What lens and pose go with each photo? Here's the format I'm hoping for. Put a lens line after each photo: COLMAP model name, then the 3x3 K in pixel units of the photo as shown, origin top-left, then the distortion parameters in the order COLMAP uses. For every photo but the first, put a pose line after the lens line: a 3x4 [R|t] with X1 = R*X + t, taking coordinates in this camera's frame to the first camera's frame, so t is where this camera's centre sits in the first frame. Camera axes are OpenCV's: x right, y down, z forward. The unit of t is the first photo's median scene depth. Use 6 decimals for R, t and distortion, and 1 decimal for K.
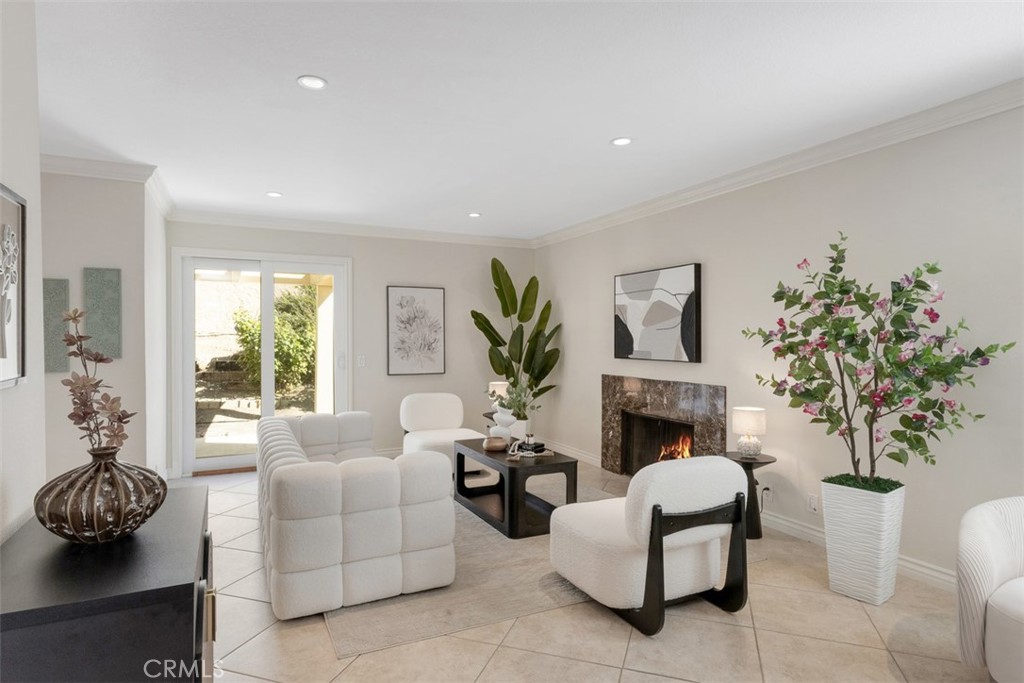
lens RADIAL K [[586.1, 0, 509.6], [0, 586.1, 342.7], [0, 0, 1]] dist [-0.043095, -0.000737]
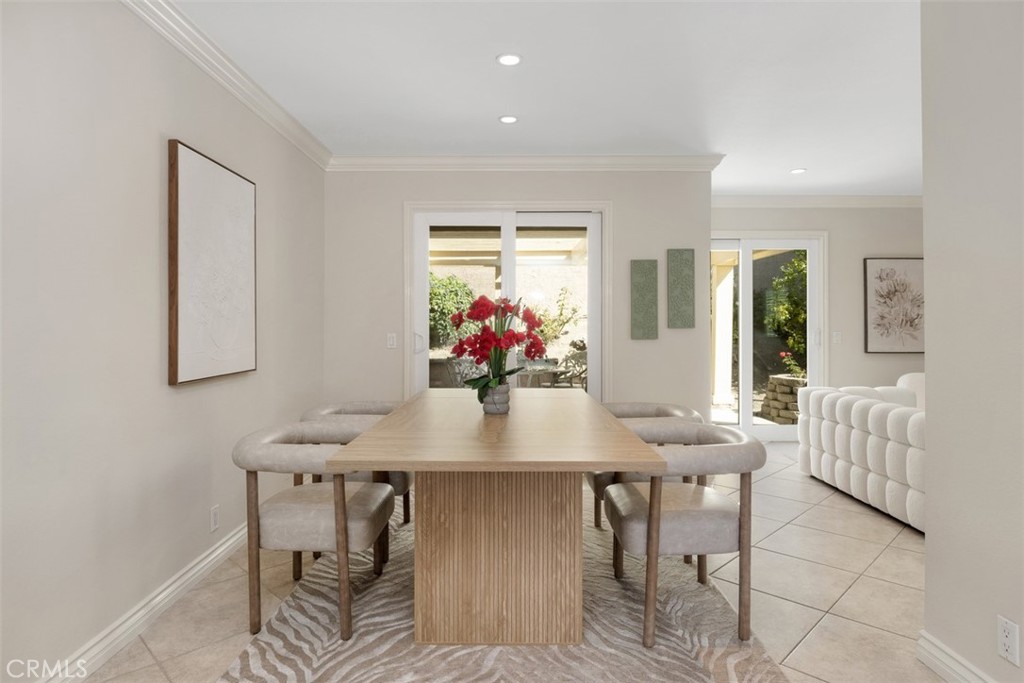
lens RADIAL K [[633.5, 0, 521.3], [0, 633.5, 319.6], [0, 0, 1]] dist [0.001767, 0.001230]
pose [[0.899767, -0.003458, -0.436356, -0.258751], [-0.002277, 0.999918, -0.012621, 0.015944], [0.436364, 0.012349, 0.899686, -0.160106]]
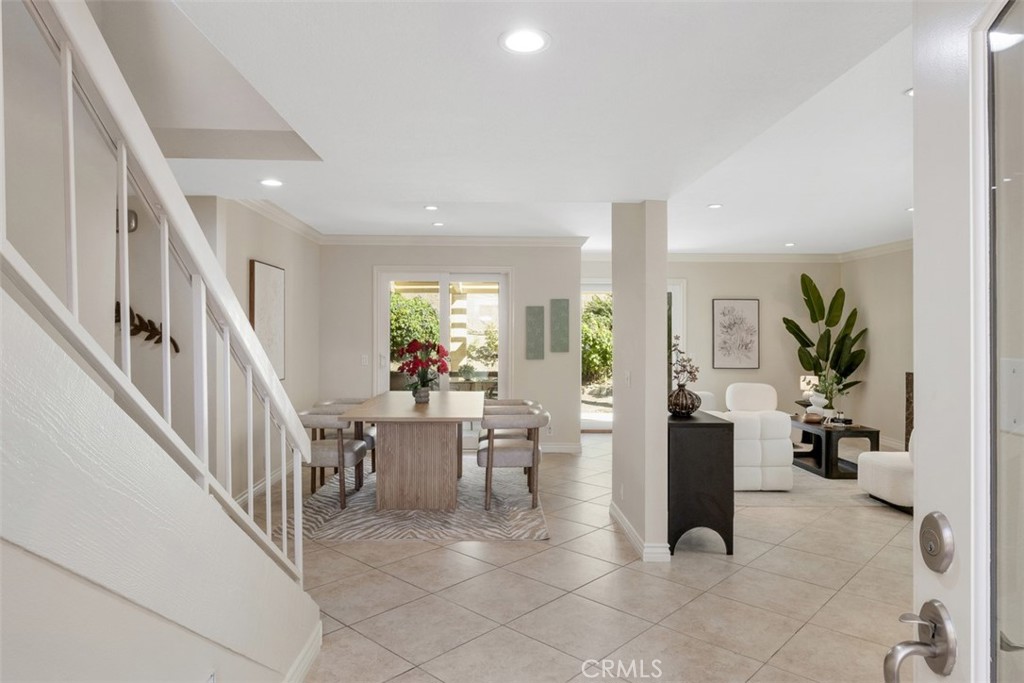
lens RADIAL K [[633.5, 0, 511.2], [0, 633.5, 335.1], [0, 0, 1]] dist [0.001767, 0.001230]
pose [[0.911531, 0.004771, -0.411204, -0.039051], [-0.007730, 0.999955, -0.005534, -0.006554], [0.411159, 0.008223, 0.911527, -0.452035]]
